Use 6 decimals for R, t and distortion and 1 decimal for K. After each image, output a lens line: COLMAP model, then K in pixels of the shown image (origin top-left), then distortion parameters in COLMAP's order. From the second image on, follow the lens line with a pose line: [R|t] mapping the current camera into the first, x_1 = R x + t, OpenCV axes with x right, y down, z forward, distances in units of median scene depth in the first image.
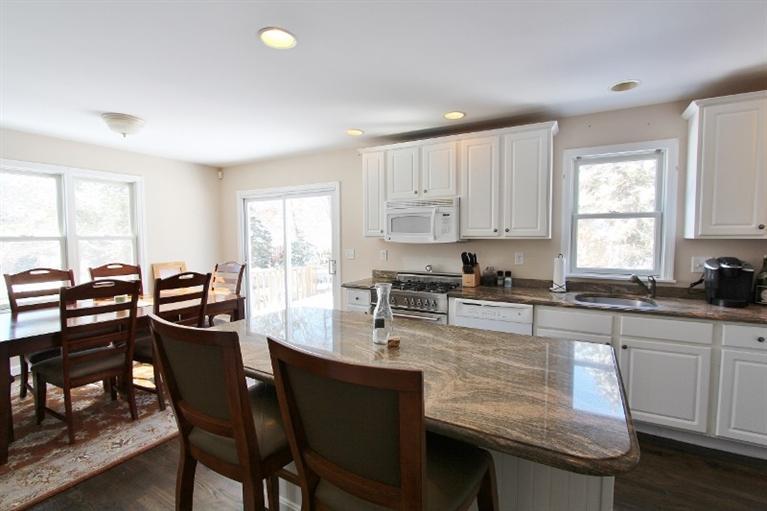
lens RADIAL K [[352.3, 0, 383.9], [0, 352.3, 258.0], [0, 0, 1]] dist [-0.017297, 0.001576]
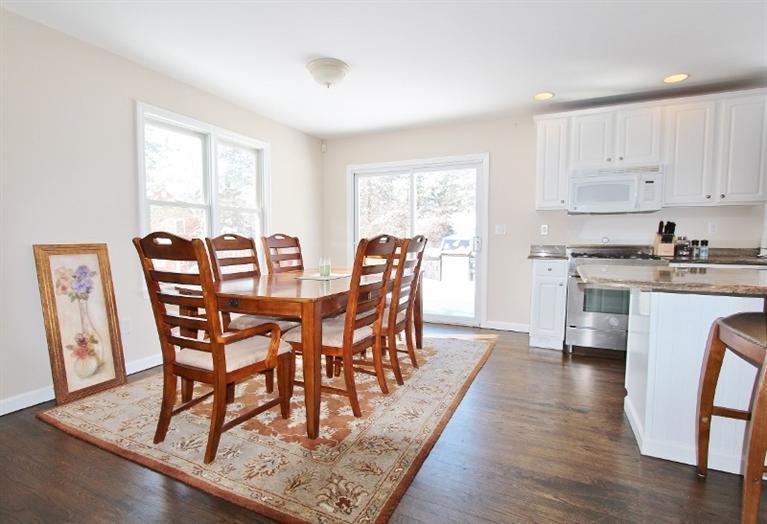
lens RADIAL K [[370.7, 0, 376.1], [0, 370.7, 266.7], [0, 0, 1]] dist [-0.016680, -0.000809]
pose [[0.996966, -0.003915, 0.077743, -0.509205], [0.002655, 0.999864, 0.016306, 0.072264], [-0.077796, -0.016050, 0.996840, 0.026096]]
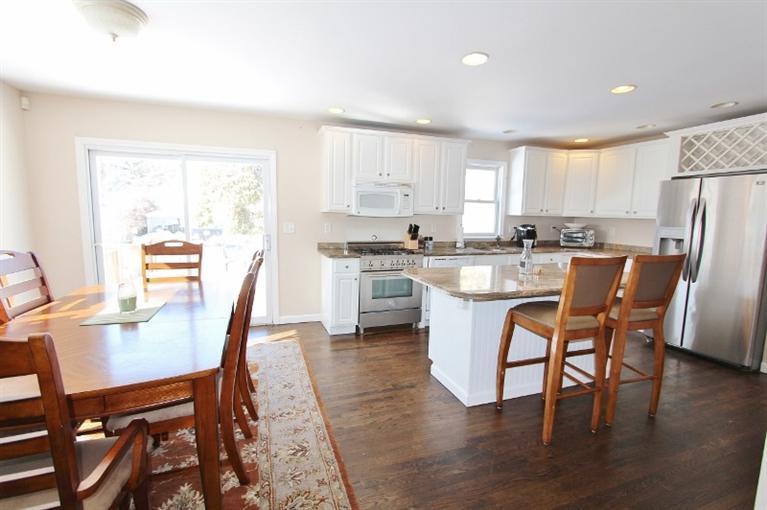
lens RADIAL K [[352.3, 0, 382.0], [0, 352.3, 253.3], [0, 0, 1]] dist [-0.017297, 0.001576]
pose [[0.647054, -0.071694, 0.759066, -0.674319], [0.029712, 0.997184, 0.068858, -0.001293], [-0.761865, -0.022001, 0.647362, 0.172990]]
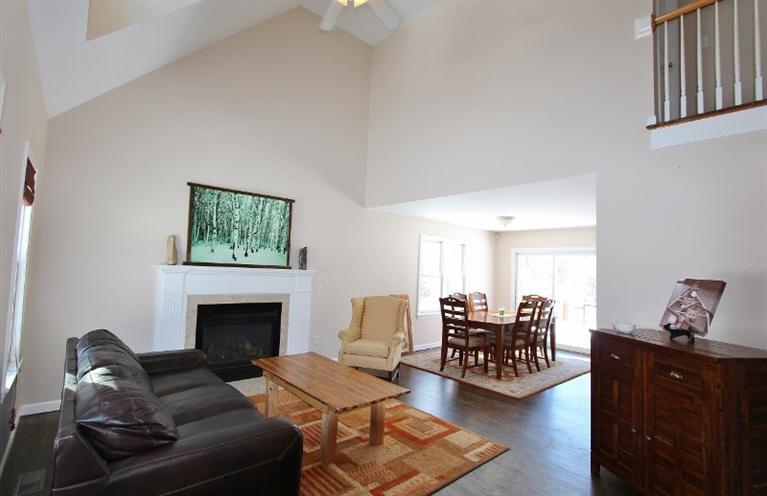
lens RADIAL K [[363.4, 0, 388.6], [0, 363.4, 245.7], [0, 0, 1]] dist [-0.004129, -0.000189]
pose [[0.952242, 0.020577, -0.304649, -0.544599], [-0.061653, 0.990134, -0.125833, 0.036681], [0.299054, 0.138606, 0.944116, -0.793690]]
